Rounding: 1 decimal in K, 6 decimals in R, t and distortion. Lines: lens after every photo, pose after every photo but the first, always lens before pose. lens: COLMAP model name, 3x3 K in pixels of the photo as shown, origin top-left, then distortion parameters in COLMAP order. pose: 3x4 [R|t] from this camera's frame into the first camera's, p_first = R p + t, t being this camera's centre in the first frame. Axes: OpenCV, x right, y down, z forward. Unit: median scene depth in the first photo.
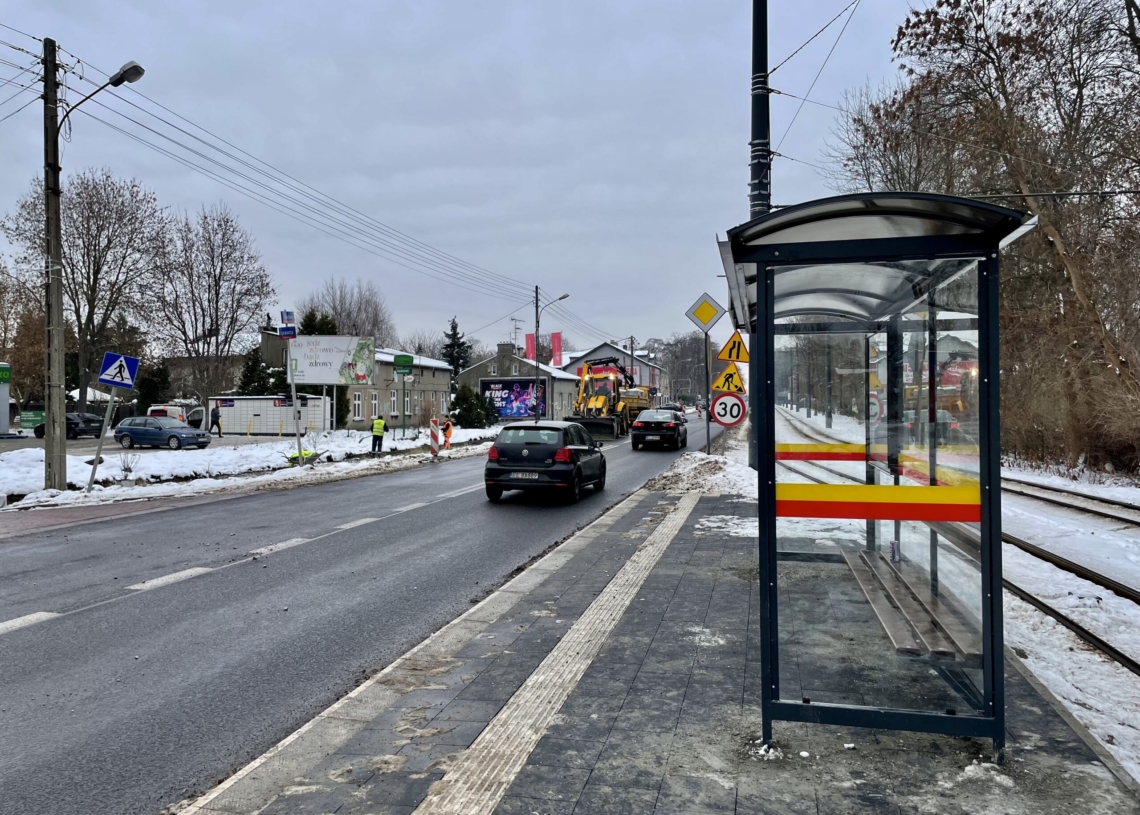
lens RADIAL K [[842.8, 0, 570.0], [0, 842.8, 407.5], [0, 0, 1]] dist [0.003146, -0.000187]
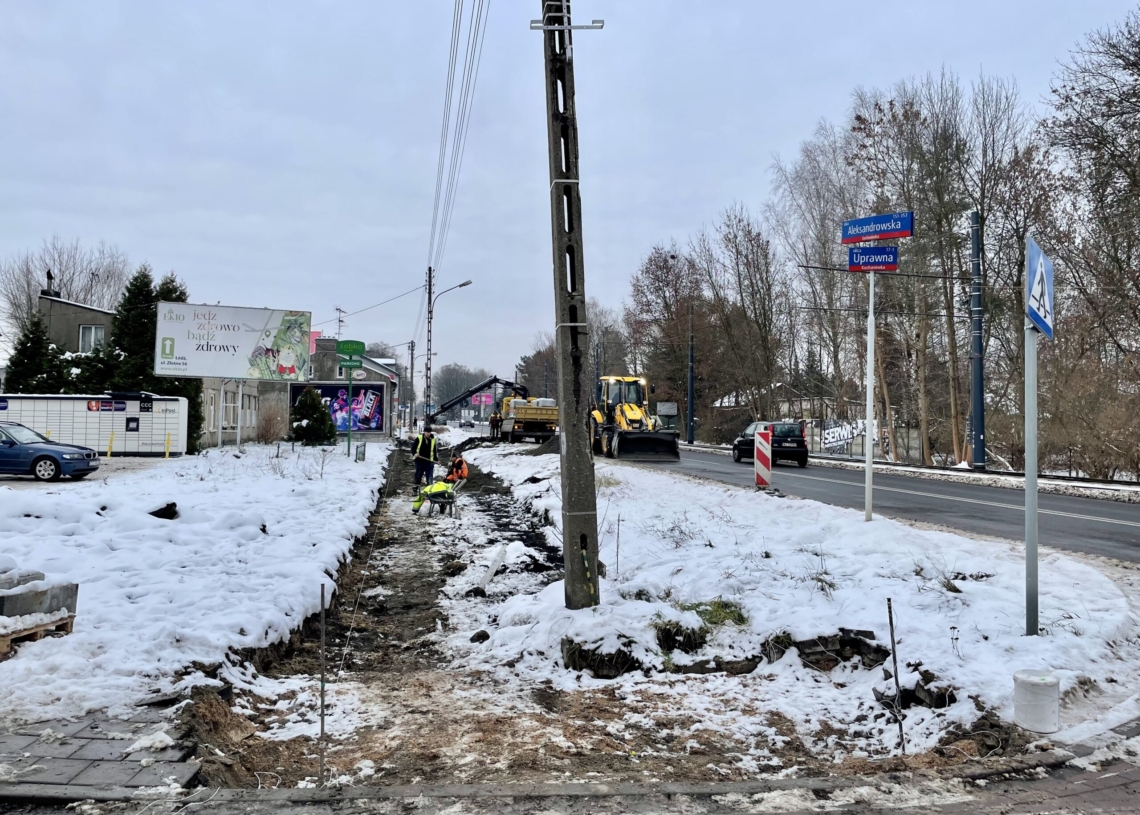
lens RADIAL K [[842.8, 0, 570.0], [0, 842.8, 407.5], [0, 0, 1]] dist [0.003146, -0.000187]
pose [[0.904159, 0.021830, 0.426638, -0.291463], [-0.013236, 0.999646, -0.023098, 0.006468], [-0.426991, 0.015237, 0.904127, 0.250024]]
